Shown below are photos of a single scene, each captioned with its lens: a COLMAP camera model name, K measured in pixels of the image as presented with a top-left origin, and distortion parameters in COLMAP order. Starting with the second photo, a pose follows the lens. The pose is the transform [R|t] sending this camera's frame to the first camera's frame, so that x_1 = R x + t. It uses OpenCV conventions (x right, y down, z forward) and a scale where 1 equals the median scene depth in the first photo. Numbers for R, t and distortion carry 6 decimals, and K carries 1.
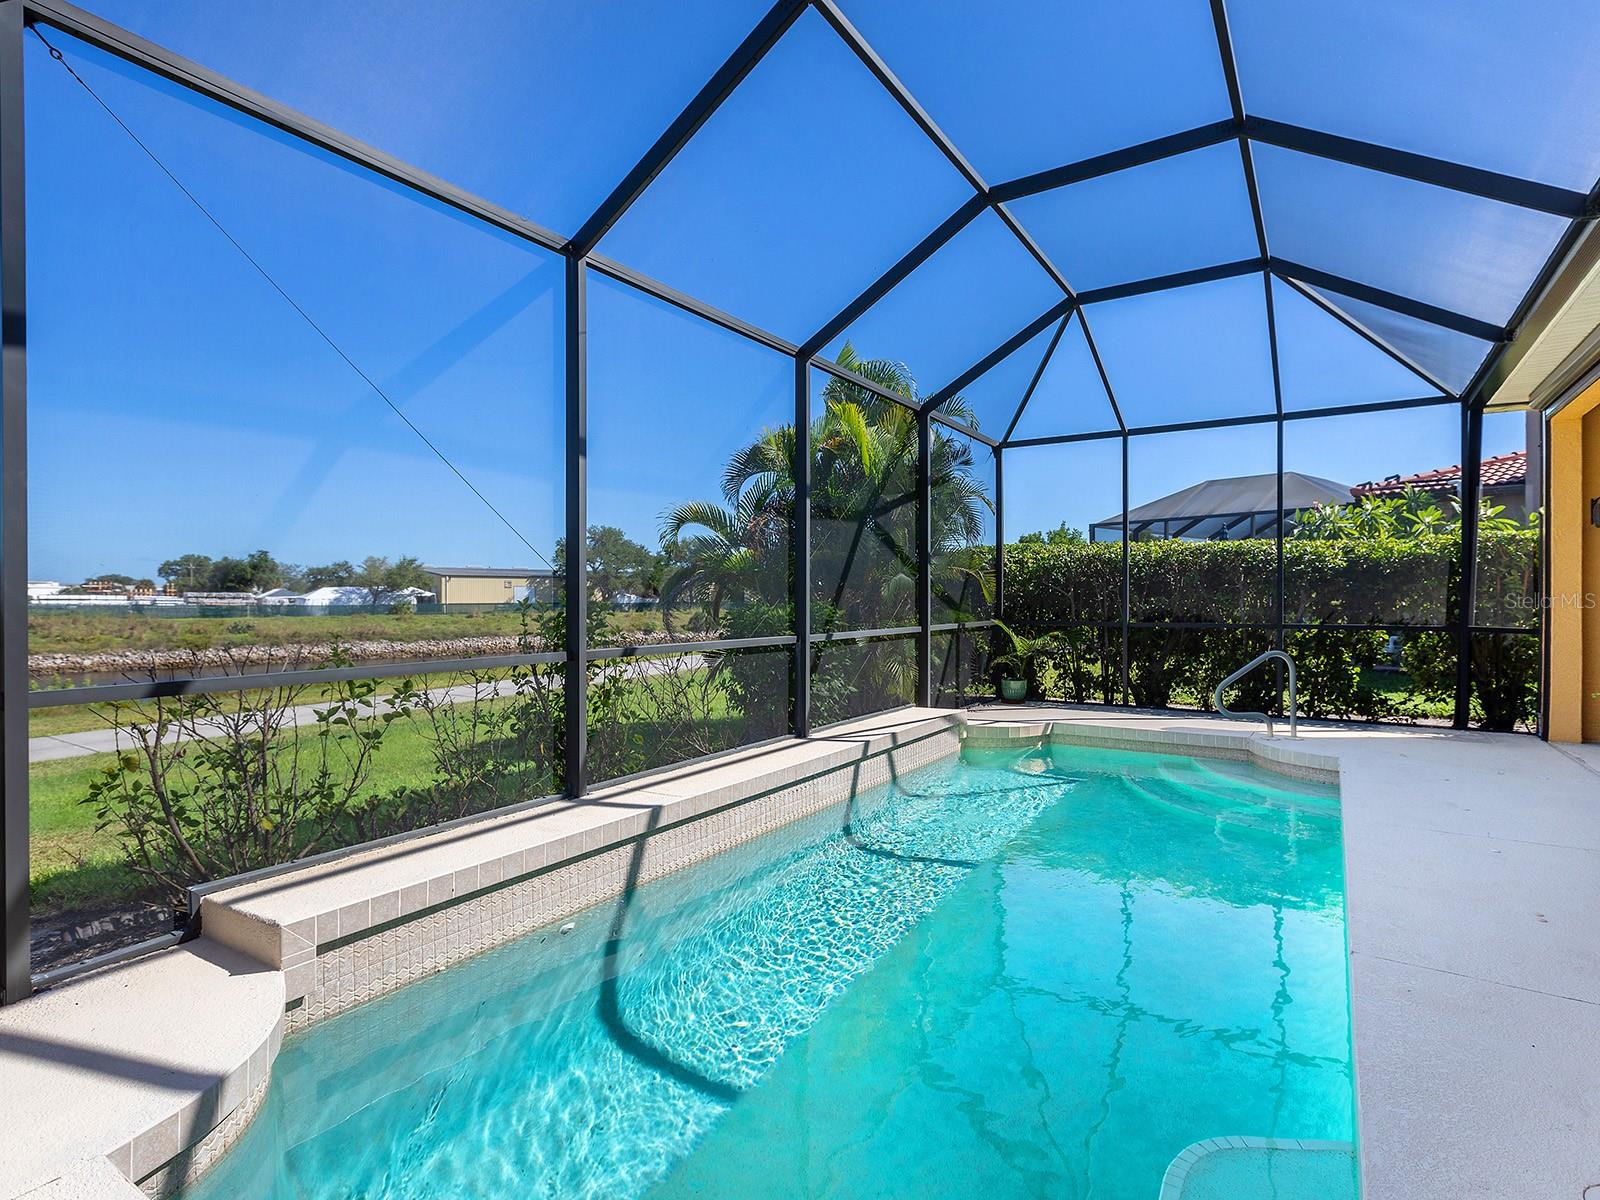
lens RADIAL K [[814.7, 0, 804.2], [0, 814.7, 584.0], [0, 0, 1]] dist [-0.000528, -0.000442]
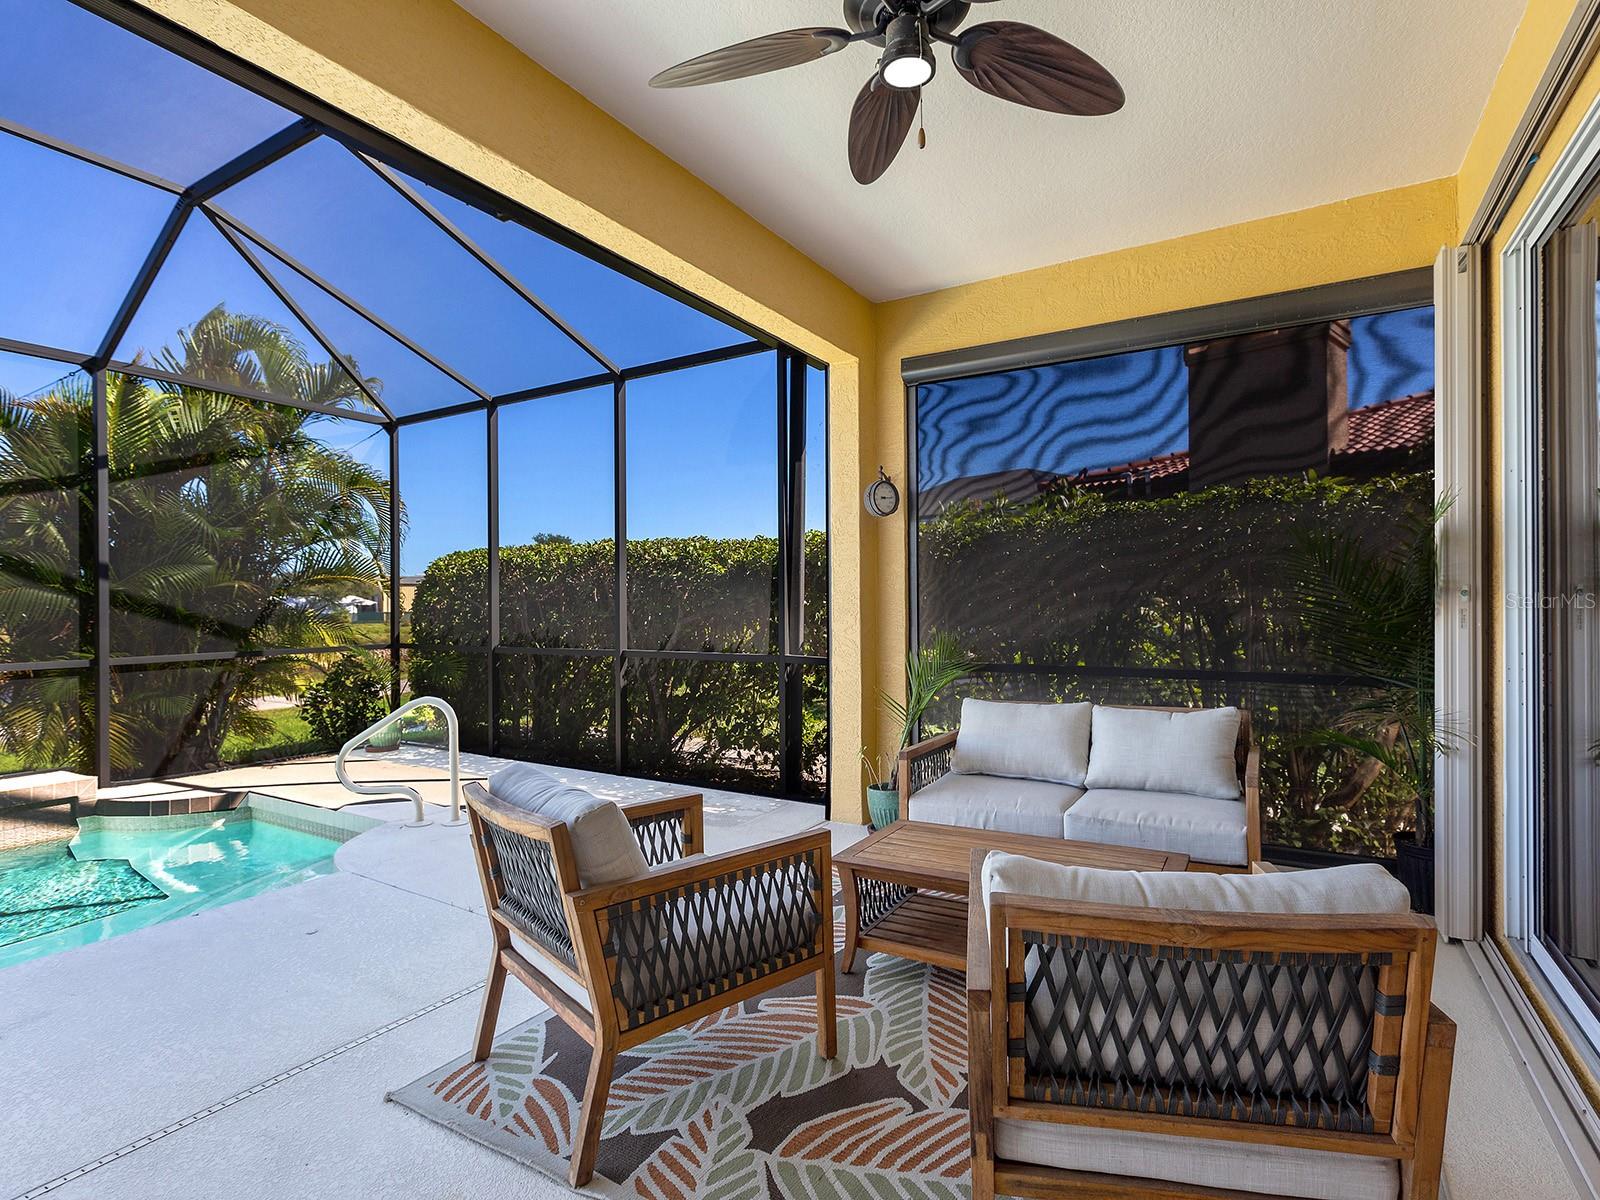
lens RADIAL K [[814.7, 0, 804.2], [0, 814.7, 584.0], [0, 0, 1]] dist [-0.000528, -0.000442]
pose [[0.999280, -0.008618, 0.036949, 0.673527], [0.008822, 0.999947, -0.005361, -0.004039], [-0.036901, 0.005683, 0.999303, 0.235804]]
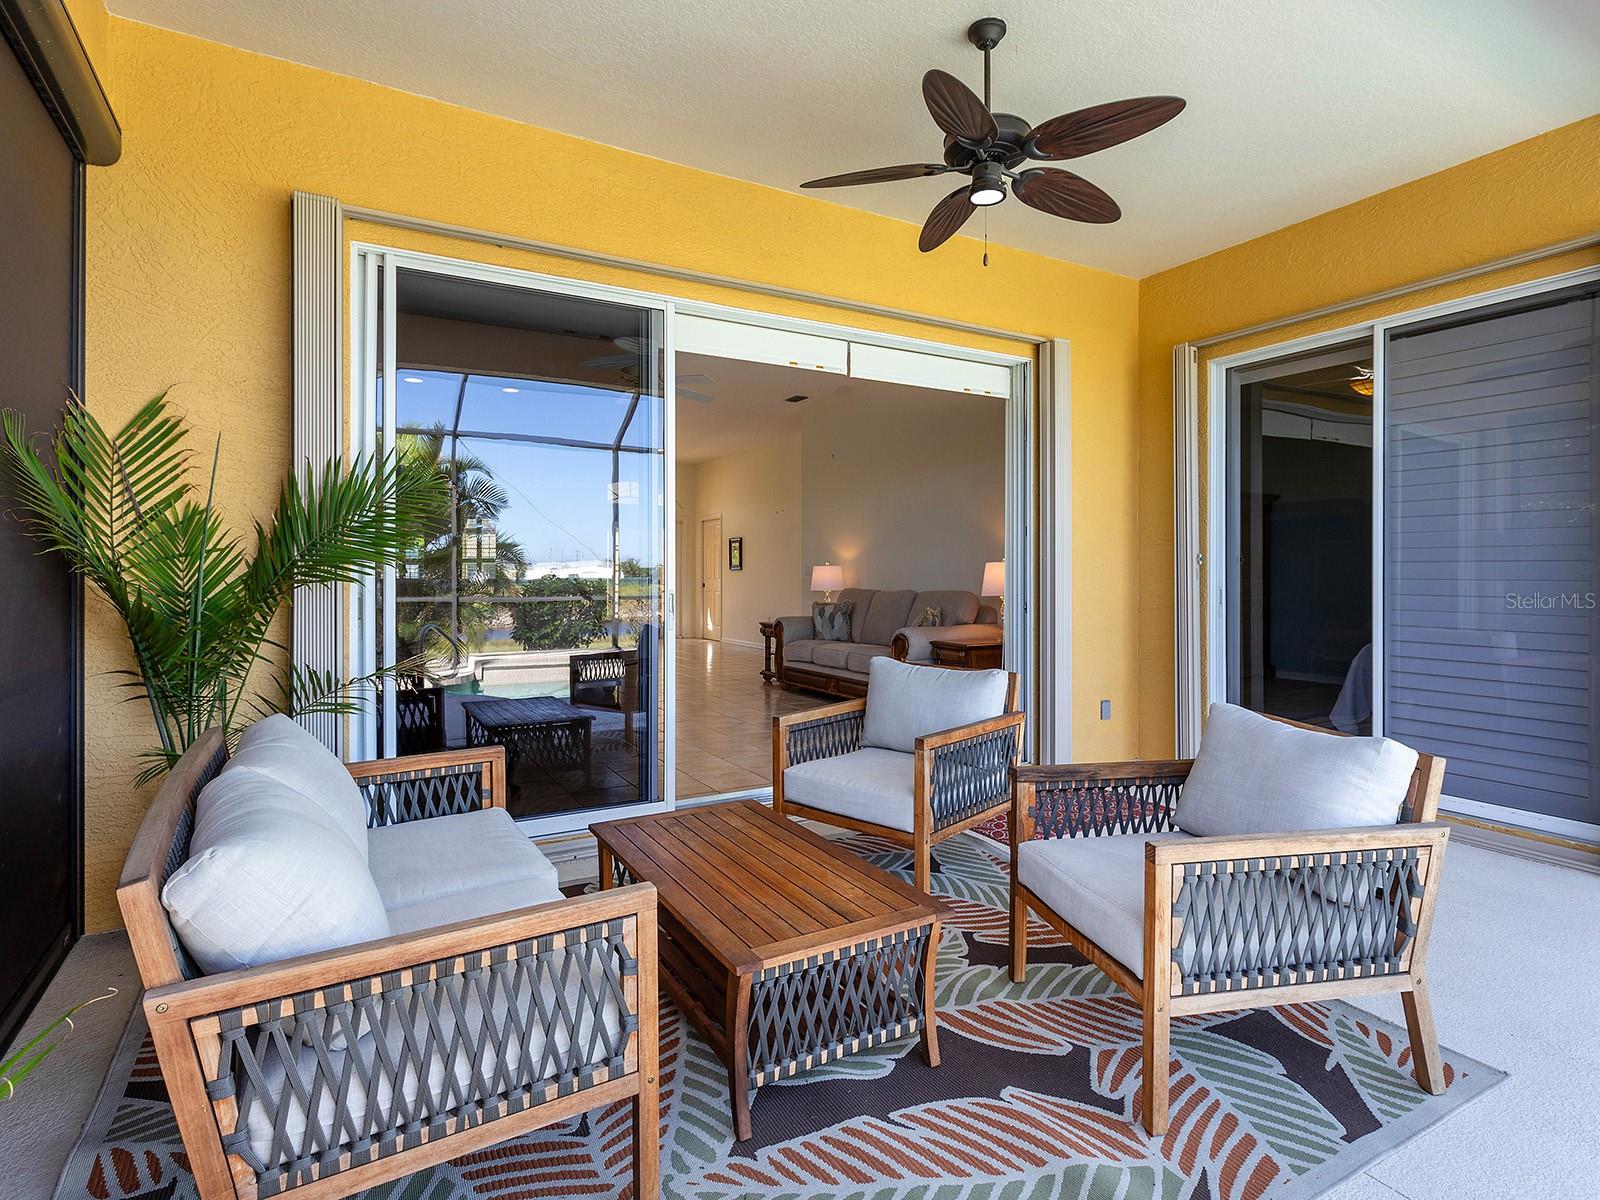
lens RADIAL K [[814.7, 0, 804.2], [0, 814.7, 584.0], [0, 0, 1]] dist [-0.000528, -0.000442]
pose [[-0.894197, -0.002588, 0.447666, 0.632052], [-0.006304, 0.999957, -0.006811, 0.012956], [-0.447629, -0.008913, -0.894175, 0.758207]]
